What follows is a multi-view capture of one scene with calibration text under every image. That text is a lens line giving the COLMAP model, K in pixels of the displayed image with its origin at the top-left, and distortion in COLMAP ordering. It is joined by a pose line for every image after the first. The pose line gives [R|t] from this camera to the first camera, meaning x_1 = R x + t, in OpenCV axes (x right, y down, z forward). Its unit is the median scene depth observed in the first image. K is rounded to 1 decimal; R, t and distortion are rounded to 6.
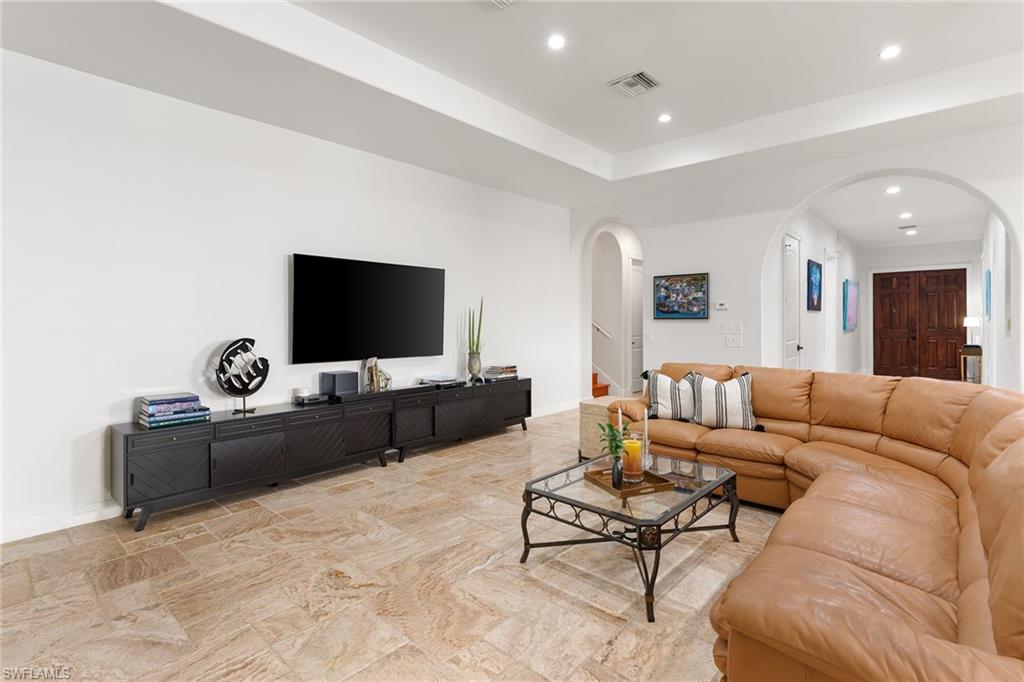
lens RADIAL K [[491.6, 0, 523.0], [0, 491.6, 321.8], [0, 0, 1]] dist [0.002339, -0.000244]
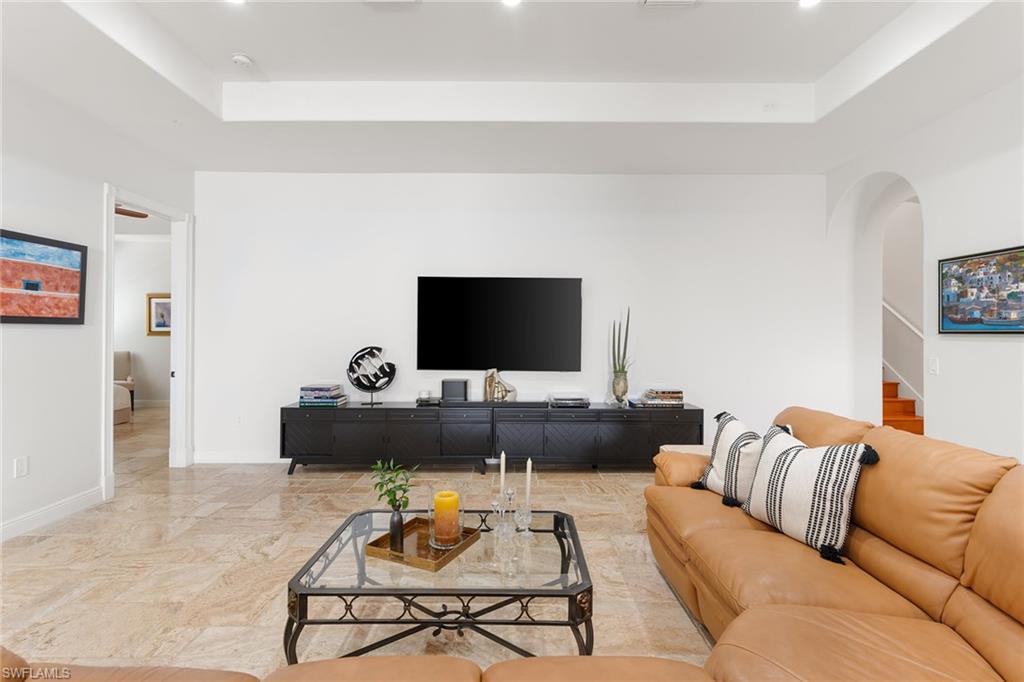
lens RADIAL K [[491.6, 0, 513.4], [0, 491.6, 334.5], [0, 0, 1]] dist [0.002339, -0.000244]
pose [[0.667945, 0.007328, -0.744175, 0.579364], [-0.007577, 0.999967, 0.003045, -0.004164], [0.744172, 0.003605, 0.667978, 0.385572]]
